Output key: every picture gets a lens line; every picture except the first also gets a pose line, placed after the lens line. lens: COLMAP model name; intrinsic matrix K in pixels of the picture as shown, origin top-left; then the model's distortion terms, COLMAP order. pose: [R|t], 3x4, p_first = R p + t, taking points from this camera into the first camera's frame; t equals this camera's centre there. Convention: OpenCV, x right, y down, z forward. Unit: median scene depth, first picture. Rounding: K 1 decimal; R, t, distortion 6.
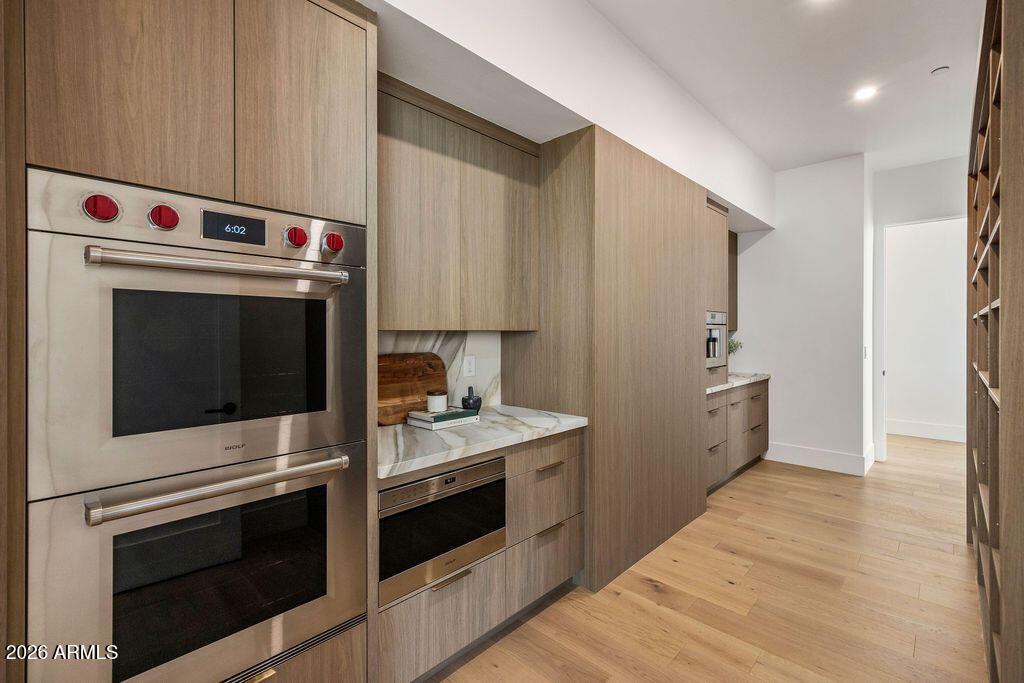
lens RADIAL K [[454.5, 0, 513.0], [0, 454.5, 336.4], [0, 0, 1]] dist [-0.017140, 0.000502]
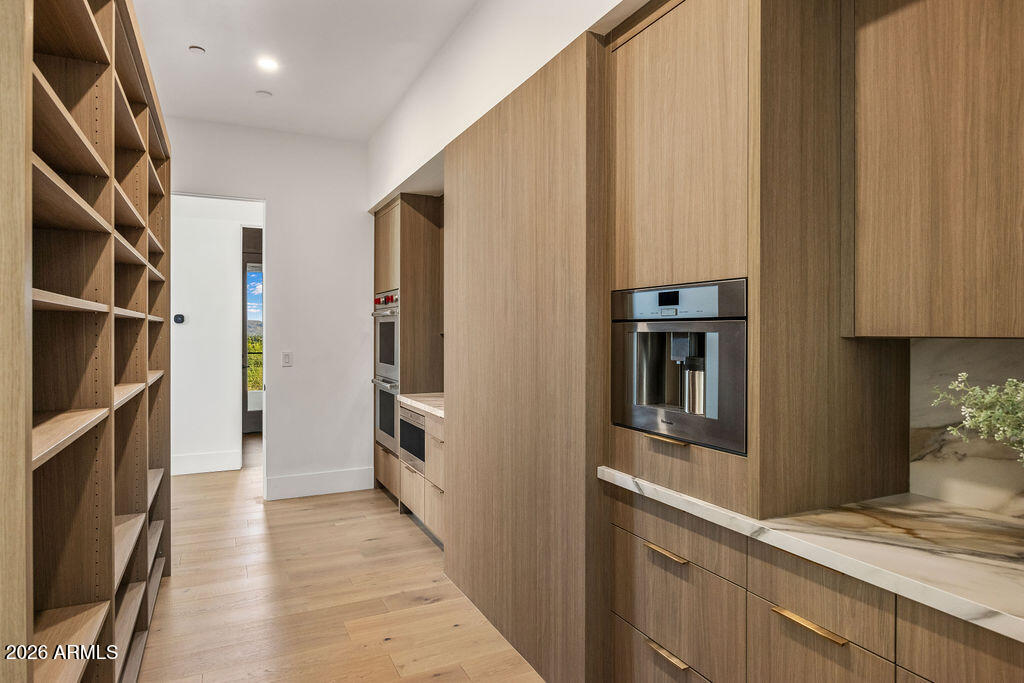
lens RADIAL K [[608.5, 0, 513.0], [0, 608.5, 337.6], [0, 0, 1]] dist [0.000594, 0.000062]
pose [[-0.347962, 0.009782, -0.937458, 1.474336], [-0.005937, 0.999903, 0.012637, -0.028741], [0.937490, 0.009963, -0.347870, 1.624657]]
